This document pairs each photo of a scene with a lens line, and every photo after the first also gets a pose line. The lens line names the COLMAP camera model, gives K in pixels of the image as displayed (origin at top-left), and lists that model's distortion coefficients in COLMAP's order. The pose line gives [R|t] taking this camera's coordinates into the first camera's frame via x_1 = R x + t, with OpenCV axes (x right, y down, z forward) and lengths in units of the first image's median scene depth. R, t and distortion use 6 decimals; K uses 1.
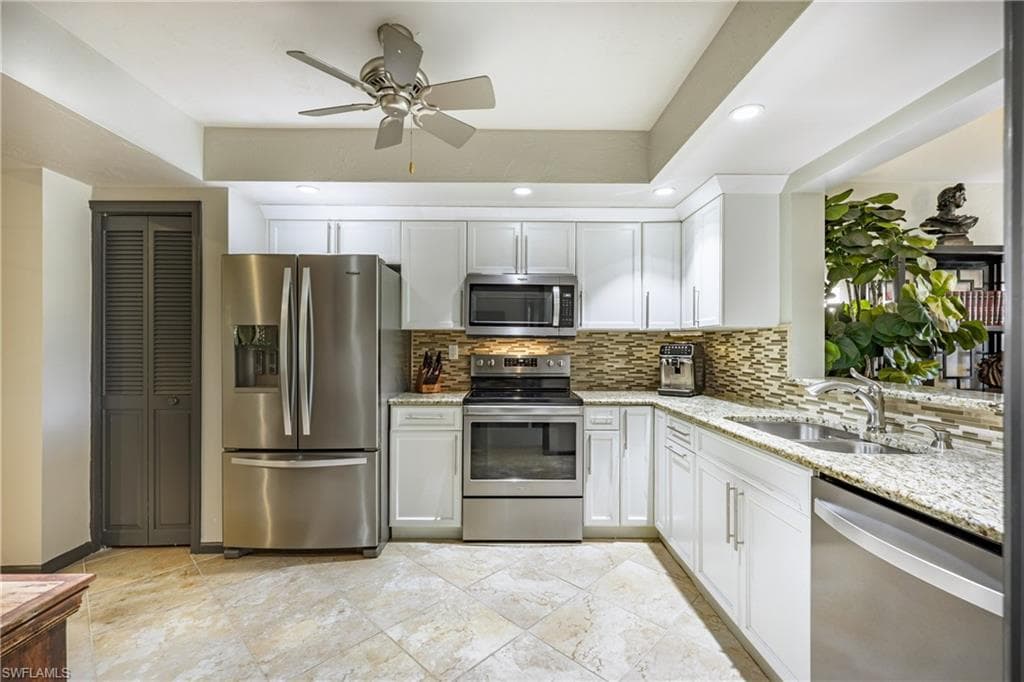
lens RADIAL K [[439.5, 0, 512.0], [0, 439.5, 341.0], [0, 0, 1]] dist [0.000340, 0.000023]
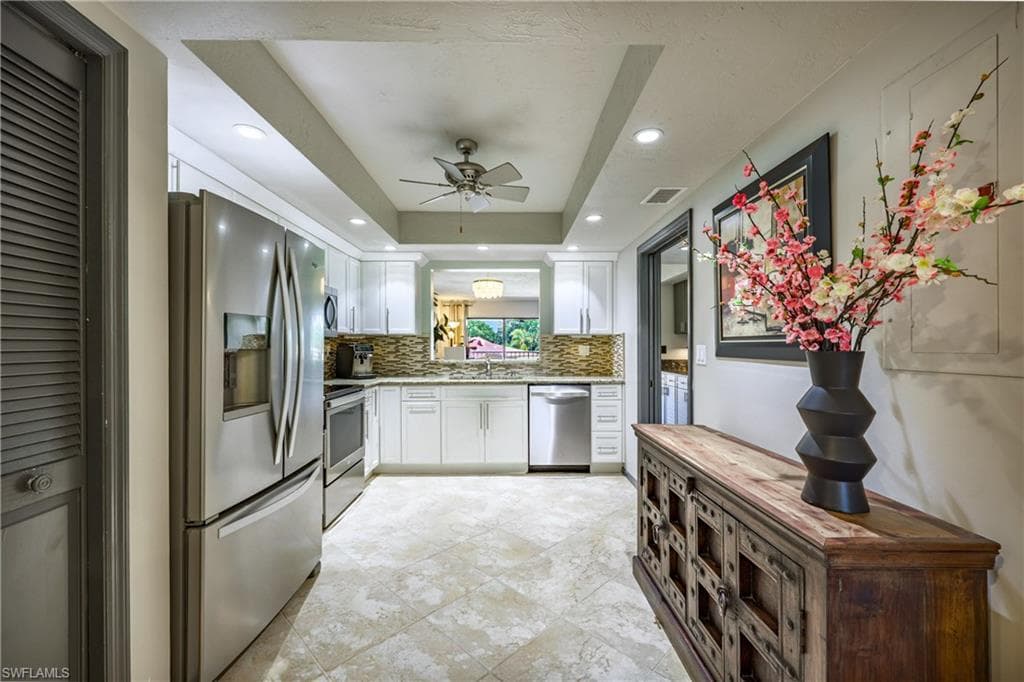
lens RADIAL K [[414.0, 0, 508.5], [0, 414.0, 344.1], [0, 0, 1]] dist [-0.000057, -0.000033]
pose [[0.010935, 0.000618, 0.999940, -1.136686], [-0.009896, 0.999951, -0.000509, 0.003676], [-0.999891, -0.009890, 0.010941, 0.555309]]
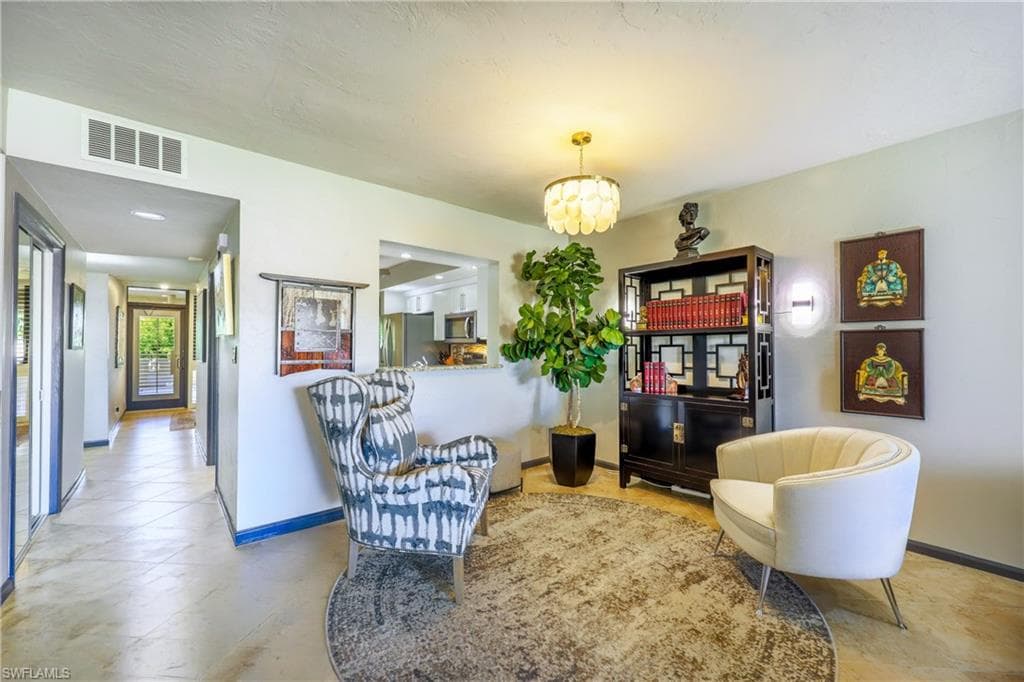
lens RADIAL K [[414.0, 0, 508.5], [0, 414.0, 344.1], [0, 0, 1]] dist [-0.000057, -0.000033]
pose [[0.617080, -0.008832, -0.786850, 1.912301], [0.008335, 0.999954, -0.004687, 0.009302], [0.786856, -0.003666, 0.617126, -0.039718]]
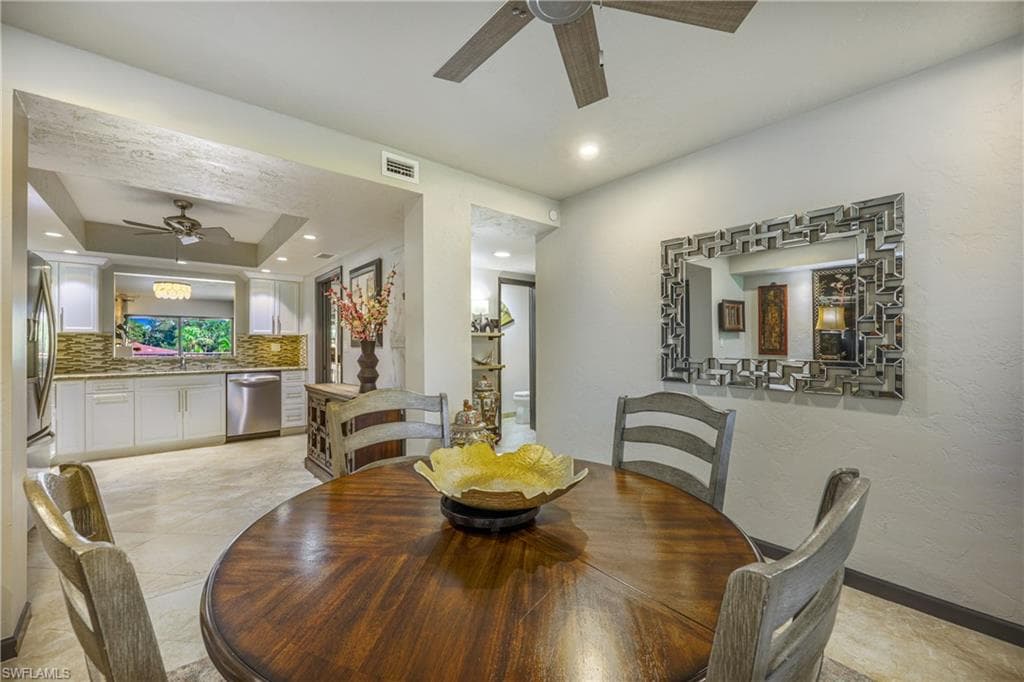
lens RADIAL K [[414.0, 0, 508.5], [0, 414.0, 344.1], [0, 0, 1]] dist [-0.000057, -0.000033]
pose [[-0.625603, 0.006243, 0.780117, -1.944436], [-0.003212, 0.999939, -0.010578, 0.028374], [-0.780135, -0.009123, -0.625544, 0.678390]]
